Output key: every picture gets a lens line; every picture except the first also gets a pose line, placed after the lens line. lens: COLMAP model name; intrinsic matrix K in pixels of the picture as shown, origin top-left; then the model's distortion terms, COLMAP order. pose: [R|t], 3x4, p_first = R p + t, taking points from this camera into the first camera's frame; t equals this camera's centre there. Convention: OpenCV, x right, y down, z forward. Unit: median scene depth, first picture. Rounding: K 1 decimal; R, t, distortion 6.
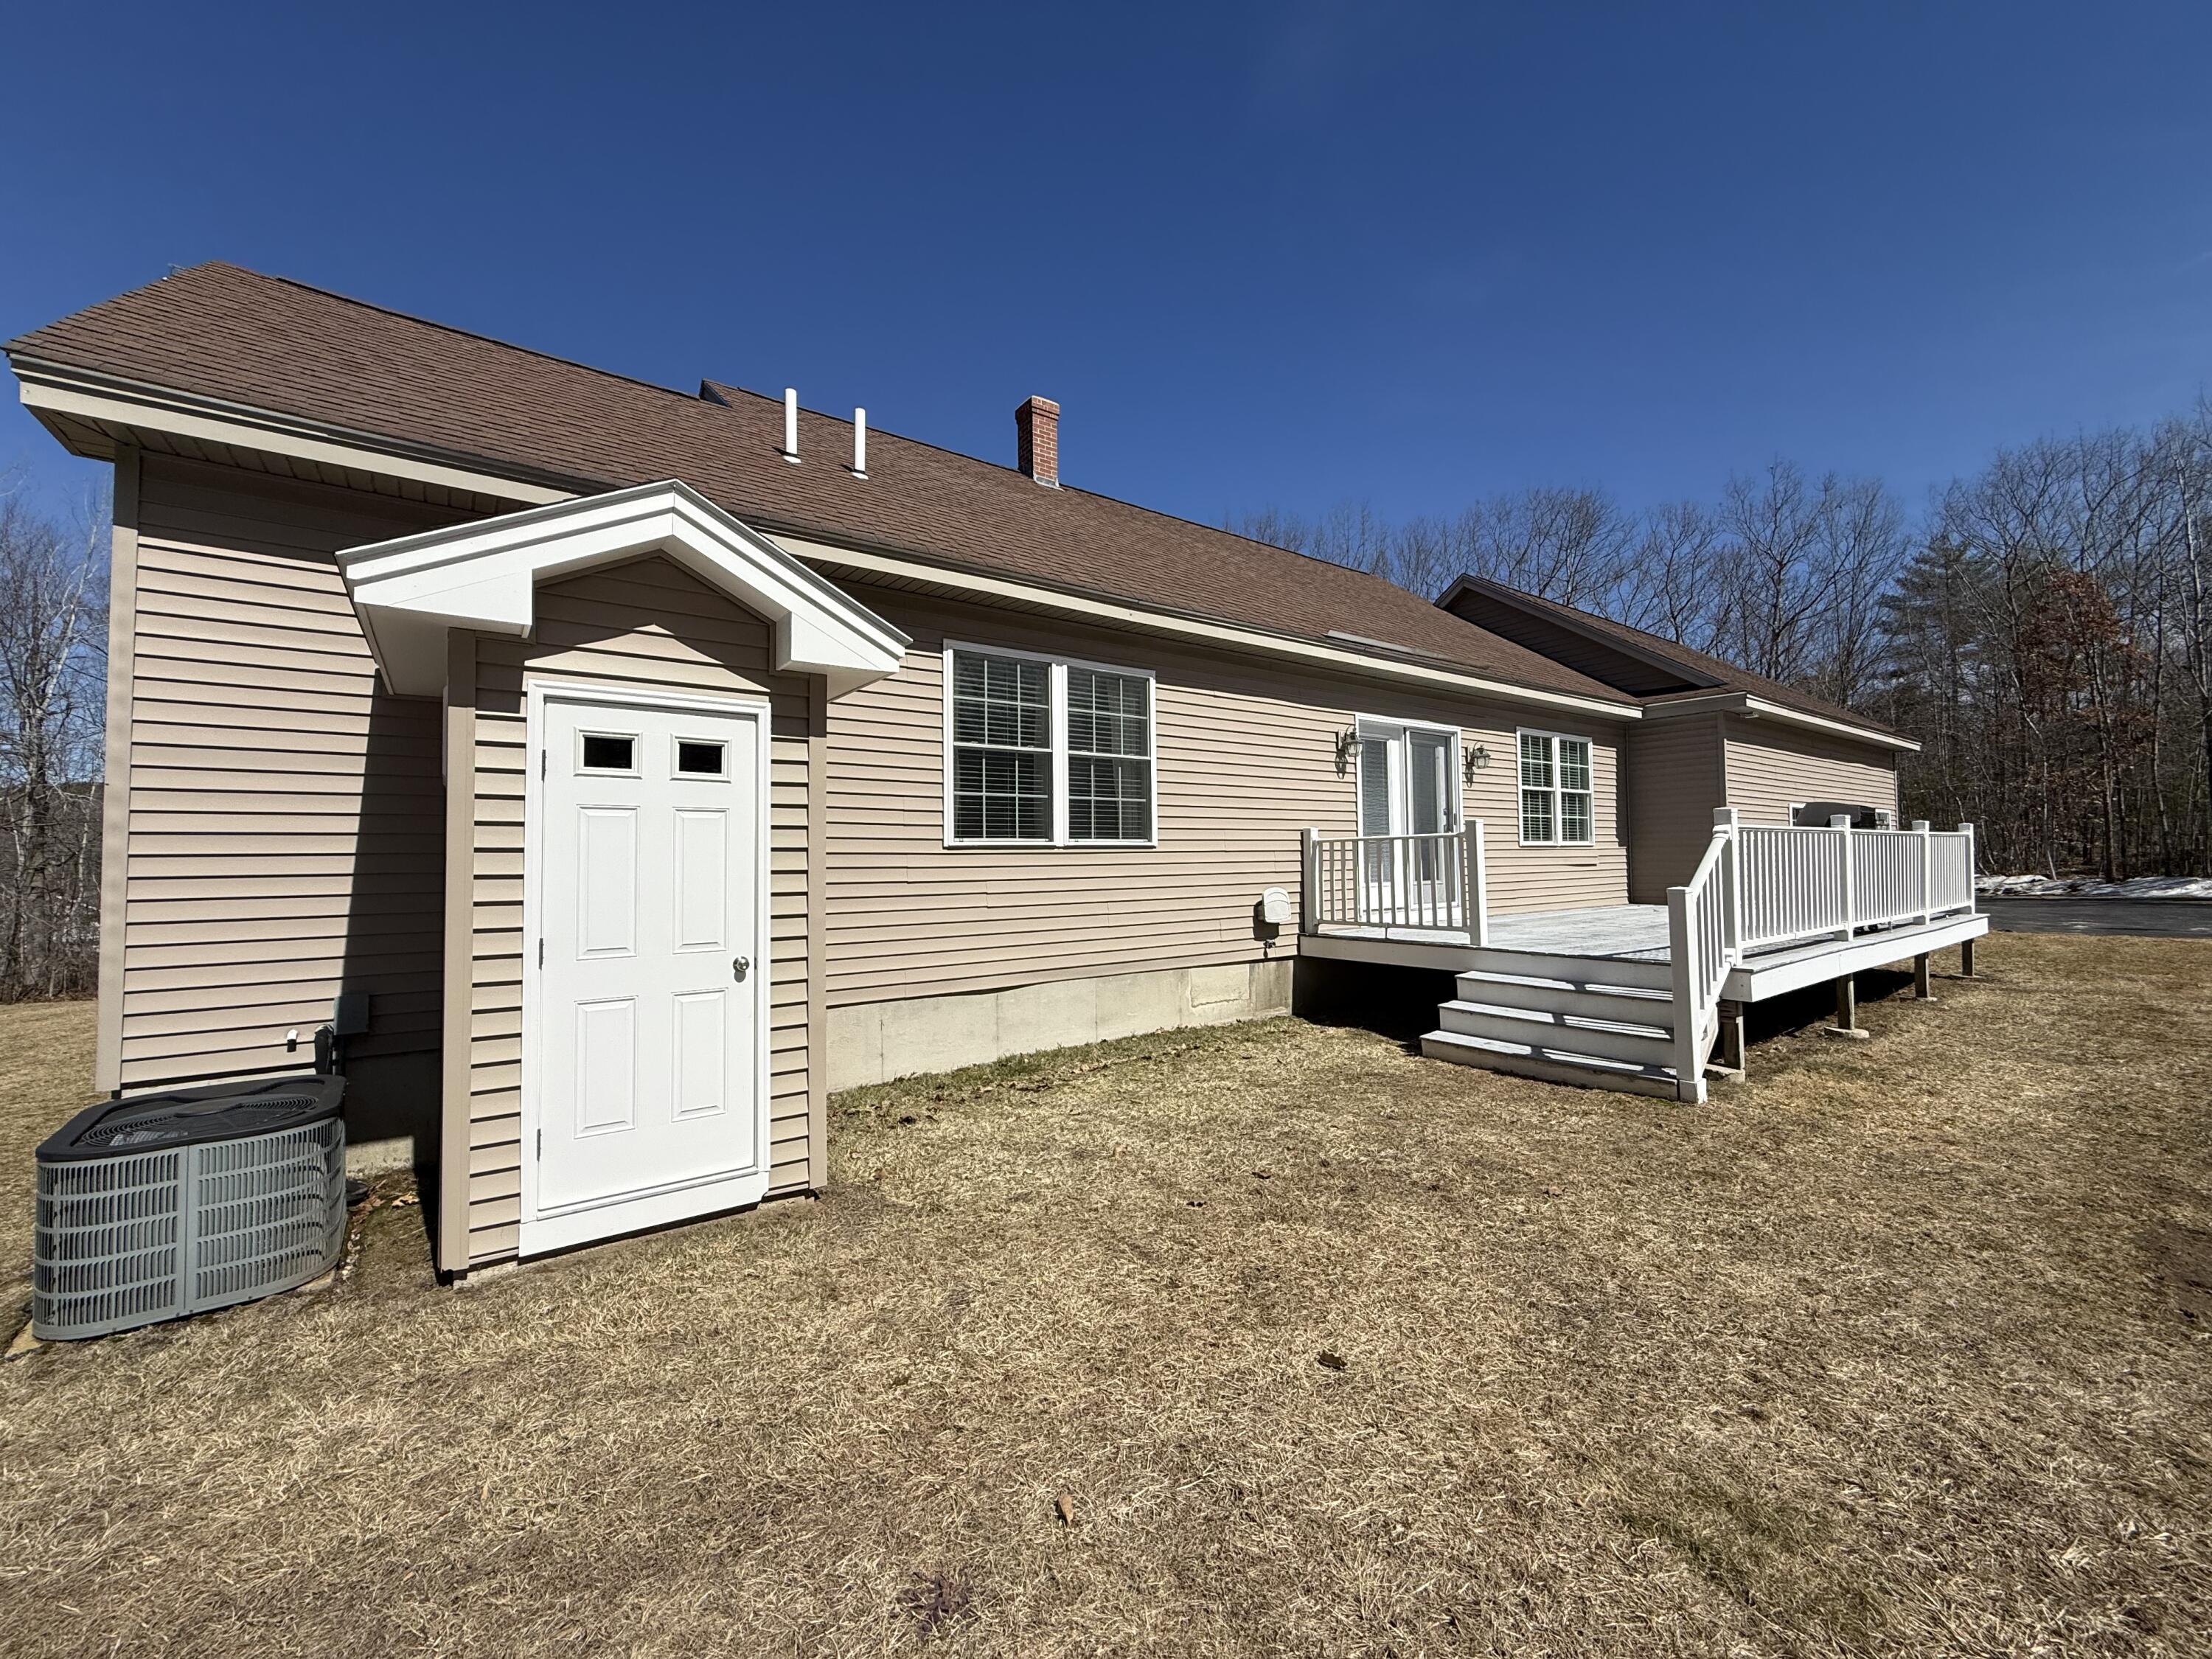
lens RADIAL K [[866.7, 0, 1106.0], [0, 866.7, 829.5], [0, 0, 1]] dist [-0.004959, -0.000248]
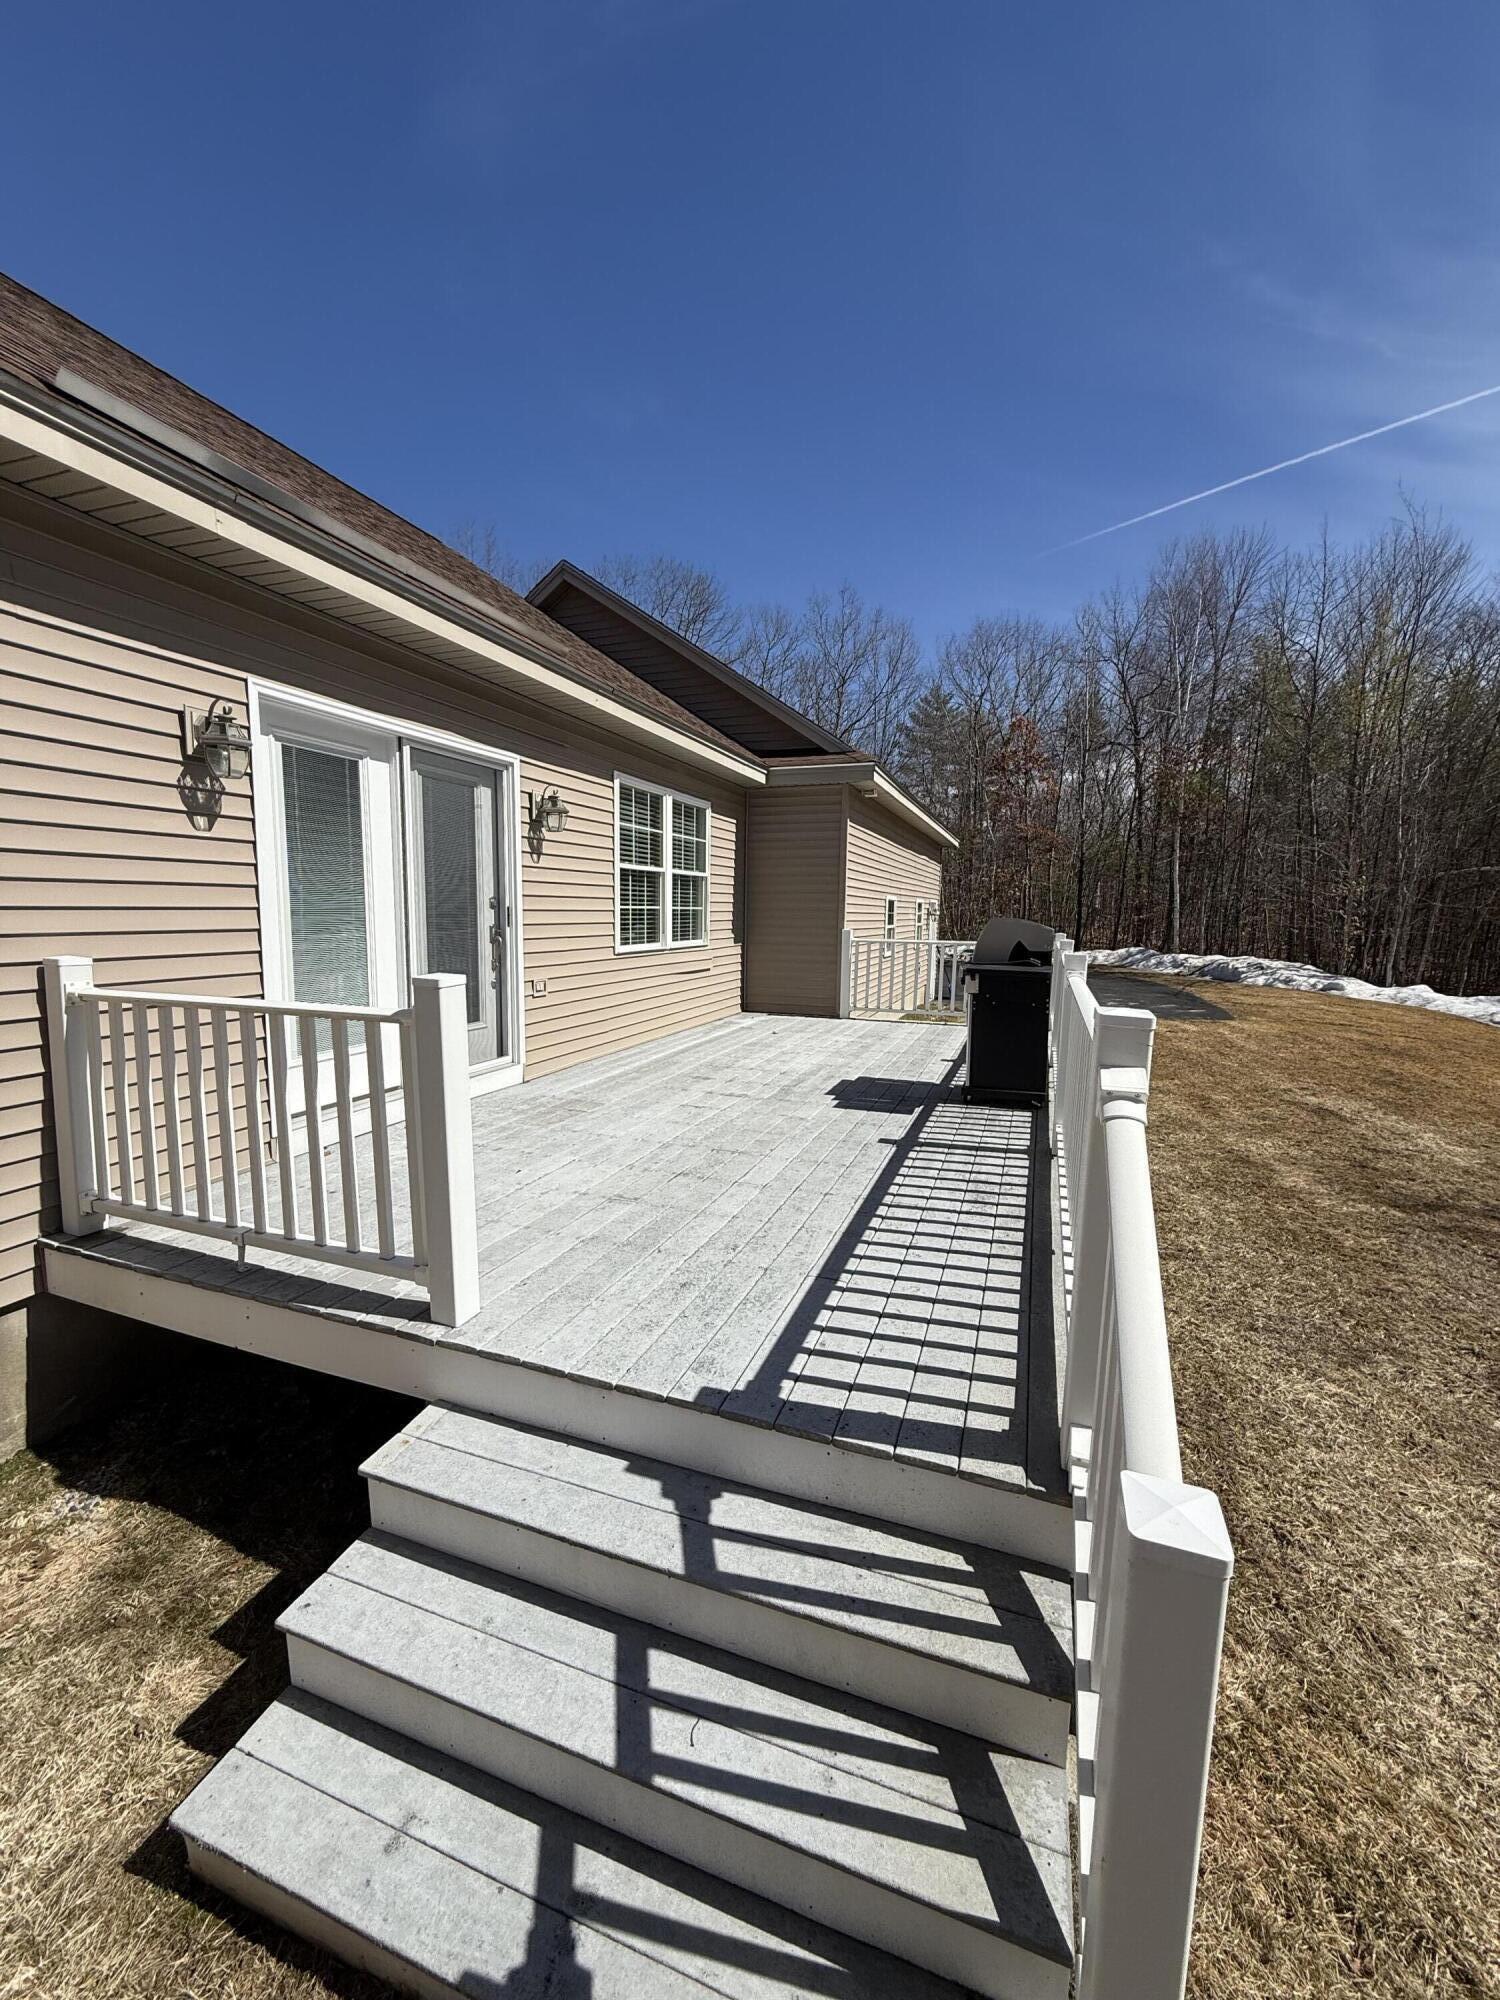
lens RADIAL K [[783.6, 0, 750.0], [0, 783.6, 1000.0], [0, 0, 1]] dist [-0.004959, -0.000248]
pose [[0.834652, -0.038891, 0.549404, 0.223046], [-0.043278, 0.989789, 0.135812, -0.031733], [-0.549075, -0.137132, 0.824446, 0.422837]]
